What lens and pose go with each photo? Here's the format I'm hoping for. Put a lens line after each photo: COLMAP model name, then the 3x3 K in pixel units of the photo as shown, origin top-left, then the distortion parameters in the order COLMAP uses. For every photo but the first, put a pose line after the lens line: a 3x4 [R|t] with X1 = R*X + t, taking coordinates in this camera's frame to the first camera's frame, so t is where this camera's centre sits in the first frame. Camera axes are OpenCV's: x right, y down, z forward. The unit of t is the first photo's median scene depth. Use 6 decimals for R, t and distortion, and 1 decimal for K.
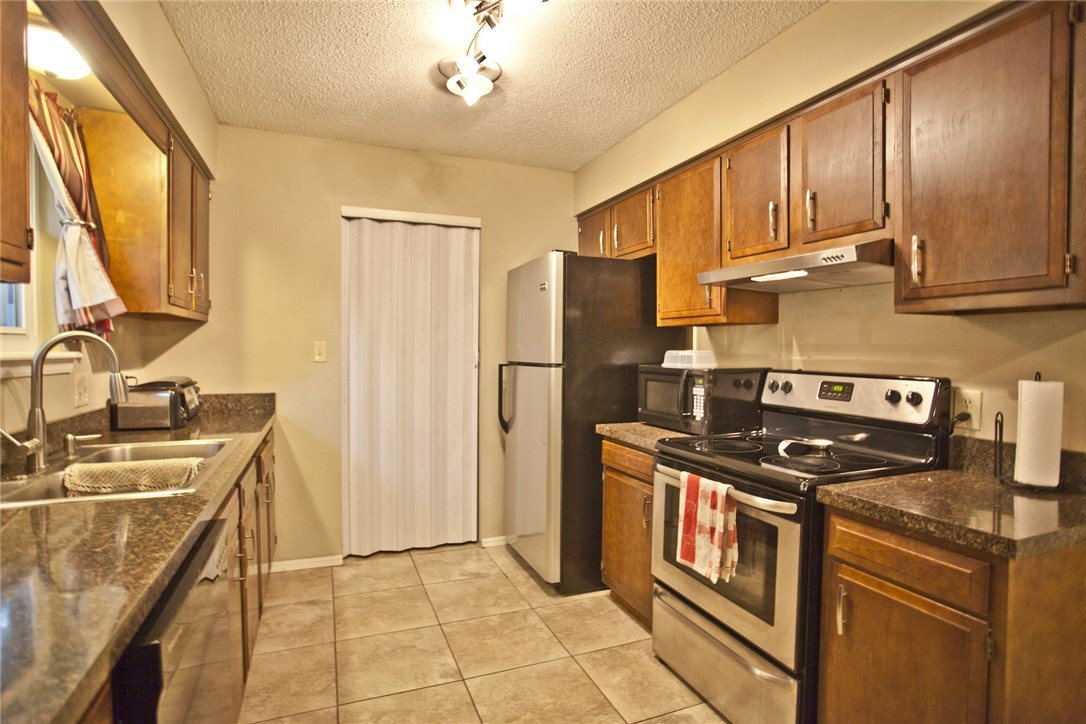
lens RADIAL K [[572.4, 0, 536.9], [0, 572.4, 360.7], [0, 0, 1]] dist [-0.023928, 0.002297]
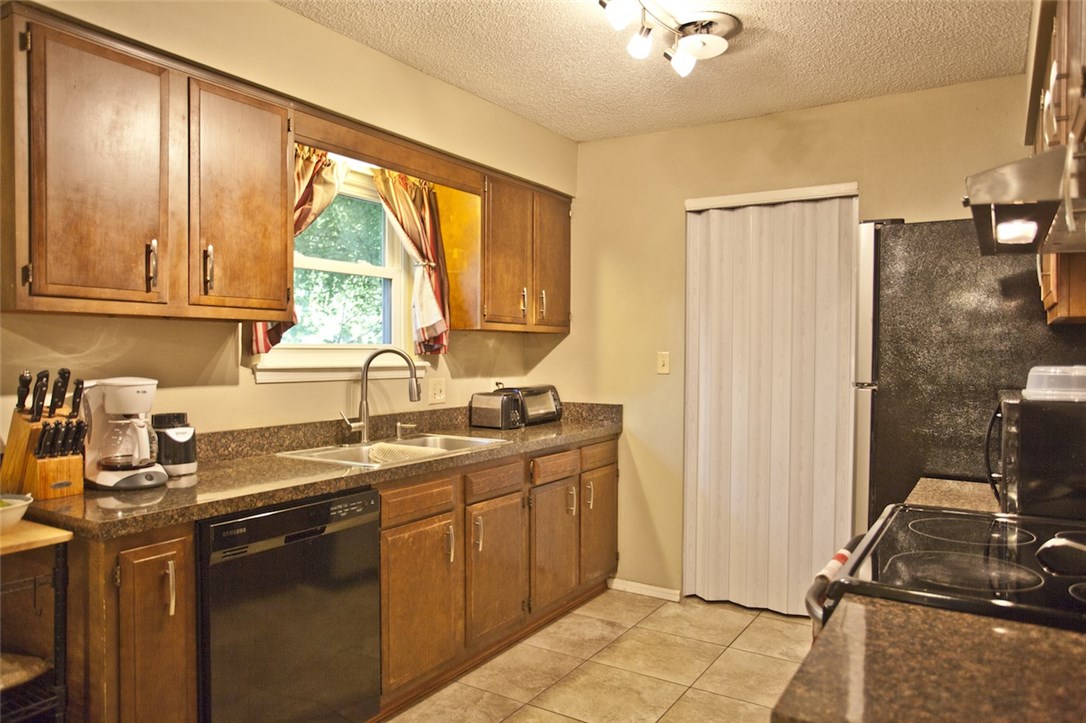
lens RADIAL K [[764.0, 0, 541.6], [0, 764.0, 357.6], [0, 0, 1]] dist [0.001786, 0.001506]
pose [[0.579227, 0.003730, -0.815158, 0.525621], [-0.018412, 0.999794, -0.008509, -0.010101], [0.814958, 0.019937, 0.579177, 0.128851]]
